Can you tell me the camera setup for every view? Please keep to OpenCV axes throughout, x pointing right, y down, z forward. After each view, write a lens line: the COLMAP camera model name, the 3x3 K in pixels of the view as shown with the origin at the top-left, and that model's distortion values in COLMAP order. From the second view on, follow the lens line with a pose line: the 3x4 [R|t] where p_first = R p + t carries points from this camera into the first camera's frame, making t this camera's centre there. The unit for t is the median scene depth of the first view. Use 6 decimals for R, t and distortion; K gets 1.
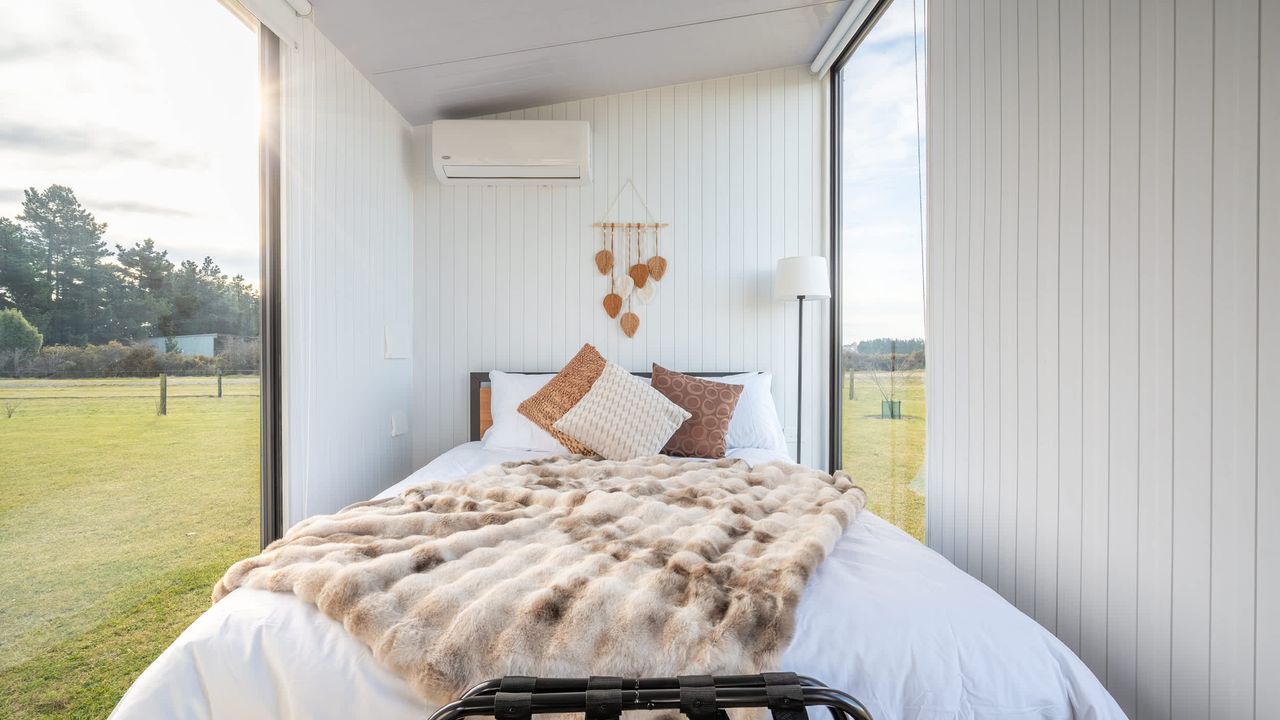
lens RADIAL K [[579.5, 0, 637.6], [0, 579.5, 351.6], [0, 0, 1]] dist [-0.002950, 0.000302]
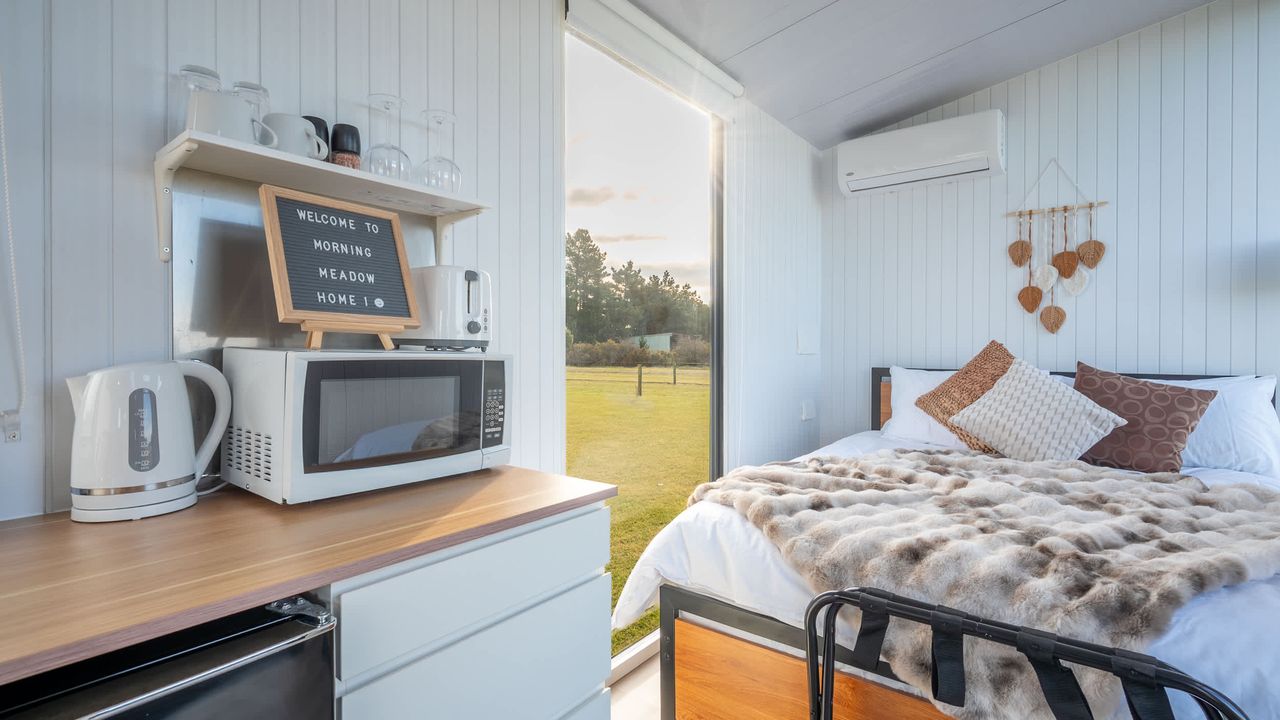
lens RADIAL K [[579.5, 0, 637.6], [0, 579.5, 351.6], [0, 0, 1]] dist [-0.002950, 0.000302]
pose [[0.772157, 0.006451, -0.635399, 0.116939], [-0.002325, 0.999970, 0.007327, -0.001503], [0.635427, -0.004181, 0.772149, -0.221847]]
